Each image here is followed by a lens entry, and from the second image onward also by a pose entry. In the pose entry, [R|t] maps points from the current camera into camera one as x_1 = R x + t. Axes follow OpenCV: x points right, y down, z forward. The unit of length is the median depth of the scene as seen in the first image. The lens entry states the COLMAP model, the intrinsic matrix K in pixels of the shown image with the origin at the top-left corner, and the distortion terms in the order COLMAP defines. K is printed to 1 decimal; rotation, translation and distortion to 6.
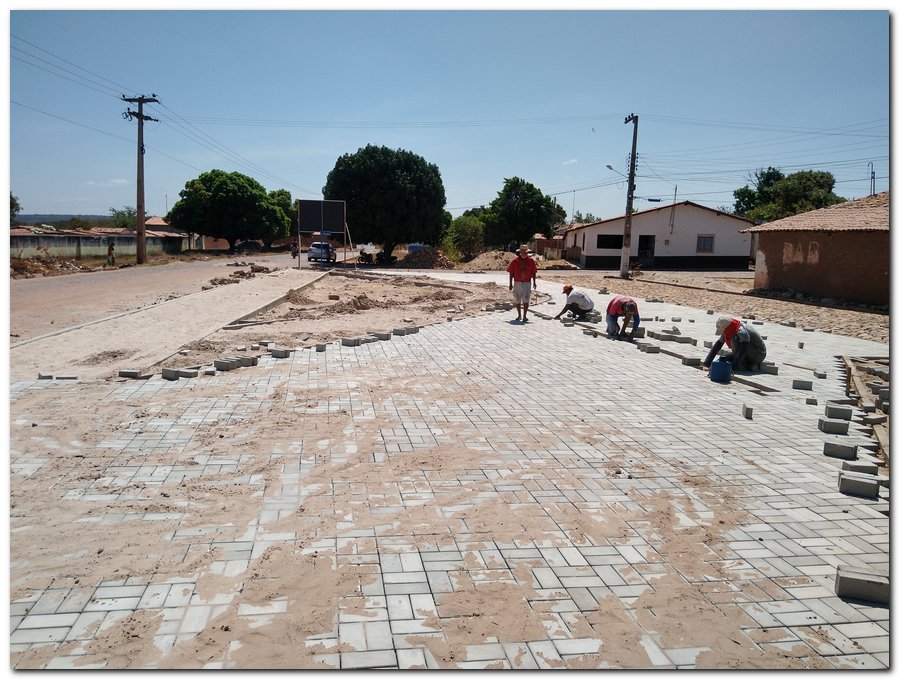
lens RADIAL K [[673.3, 0, 450.0], [0, 673.3, 340.0], [0, 0, 1]] dist [0.092666, -0.150874]
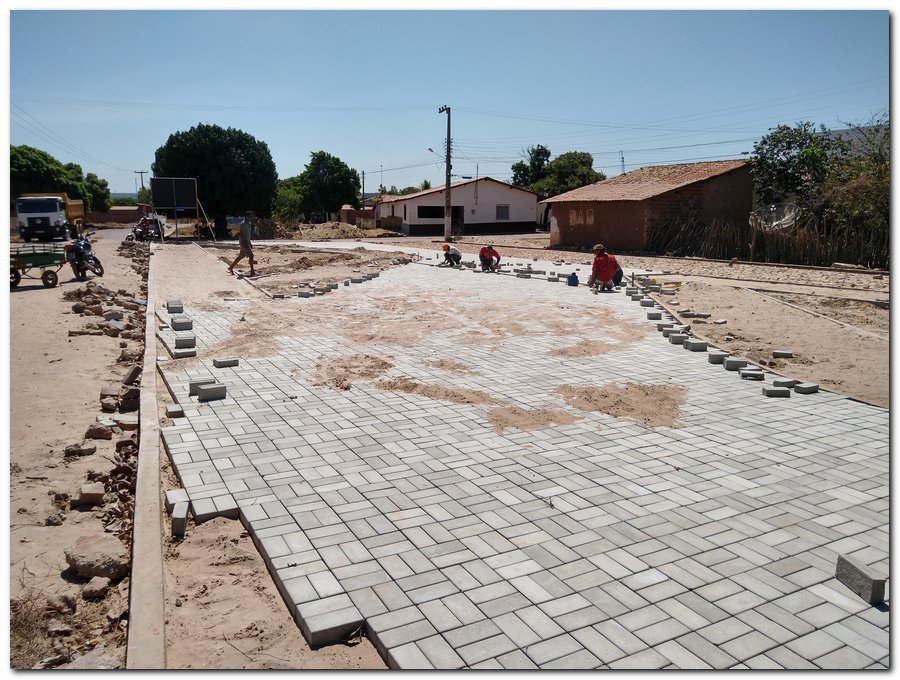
lens RADIAL K [[673.3, 0, 450.0], [0, 673.3, 340.0], [0, 0, 1]] dist [0.092666, -0.150874]
pose [[0.950551, -0.079923, 0.300110, -0.096341], [0.067007, 0.996338, 0.053104, 0.016672], [-0.303255, -0.030369, 0.952425, -0.134565]]
